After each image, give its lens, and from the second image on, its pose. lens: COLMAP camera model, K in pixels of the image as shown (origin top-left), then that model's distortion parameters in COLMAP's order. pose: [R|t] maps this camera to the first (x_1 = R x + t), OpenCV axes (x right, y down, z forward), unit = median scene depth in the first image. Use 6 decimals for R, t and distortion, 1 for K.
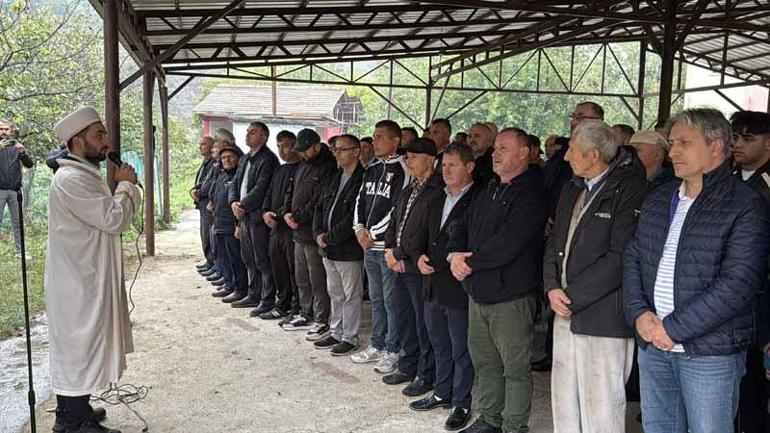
lens RADIAL K [[693.7, 0, 385.0], [0, 693.7, 216.5], [0, 0, 1]] dist [0.159657, -0.415902]
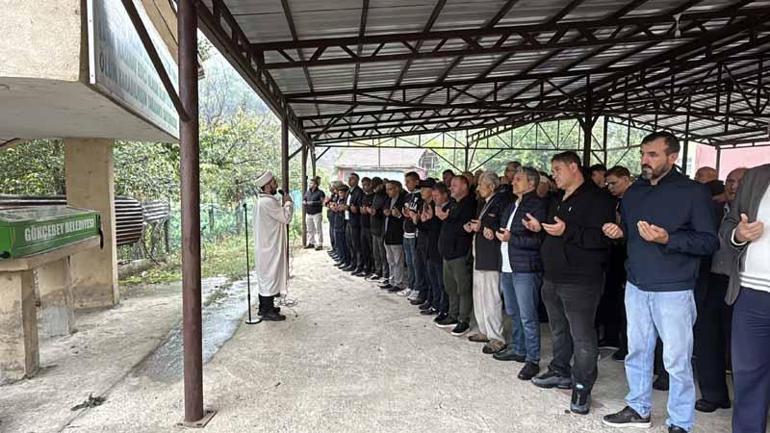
lens RADIAL K [[496.2, 0, 385.0], [0, 496.2, 216.5], [0, 0, 1]] dist [0.000233, 0.002957]
pose [[0.984264, -0.008928, -0.176479, 0.090705], [0.003287, 0.999475, -0.032229, 0.016253], [0.176674, 0.031142, 0.983777, -0.215132]]
